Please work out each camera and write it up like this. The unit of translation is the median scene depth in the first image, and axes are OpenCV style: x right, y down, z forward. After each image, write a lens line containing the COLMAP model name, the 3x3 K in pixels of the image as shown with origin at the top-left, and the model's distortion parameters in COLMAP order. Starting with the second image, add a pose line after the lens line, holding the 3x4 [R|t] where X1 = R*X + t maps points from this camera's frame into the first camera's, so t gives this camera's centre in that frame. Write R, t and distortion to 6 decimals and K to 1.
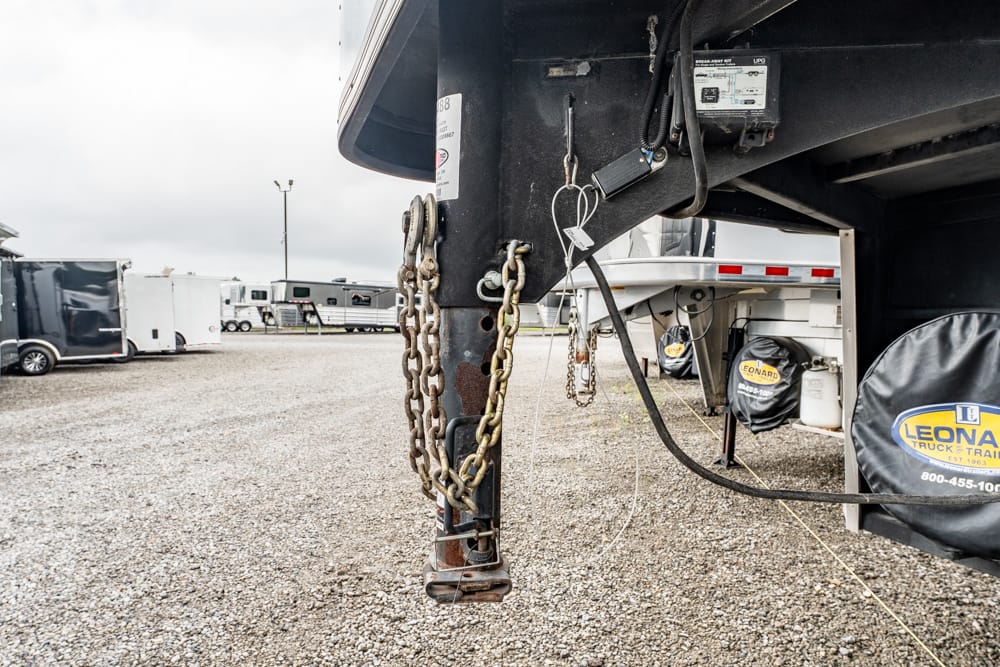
lens RADIAL K [[692.5, 0, 498.1], [0, 692.5, 377.1], [0, 0, 1]] dist [-0.000672, -0.000911]
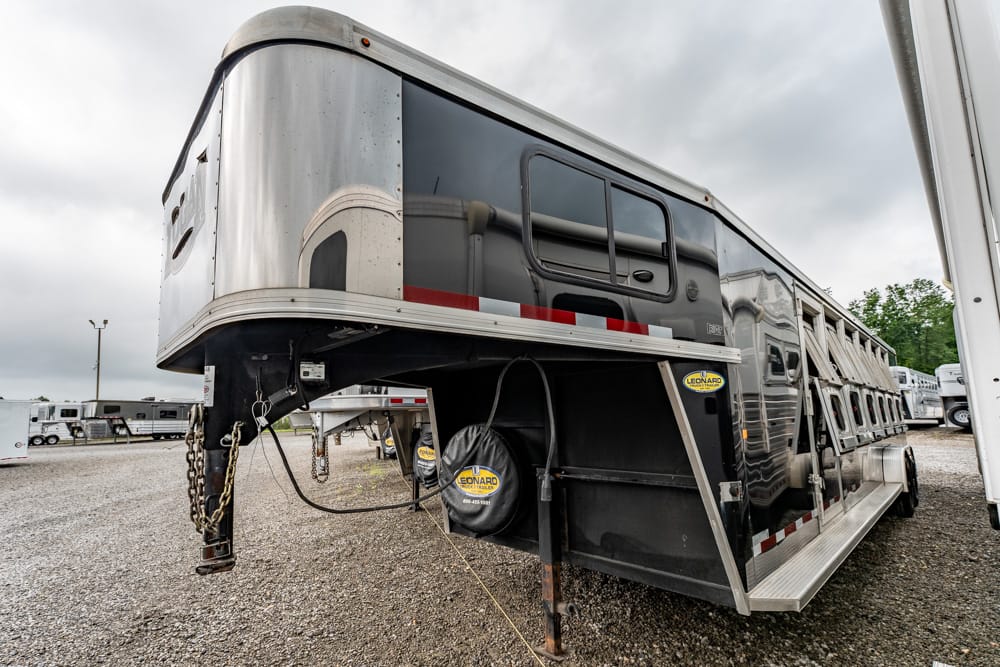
lens RADIAL K [[524.1, 0, 499.0], [0, 524.1, 357.0], [0, 0, 1]] dist [-0.000916, -0.000804]
pose [[0.932336, -0.013027, 0.361359, 0.073232], [0.079034, 0.982529, -0.168493, -0.009358], [-0.352851, 0.185652, 0.917077, -0.372840]]
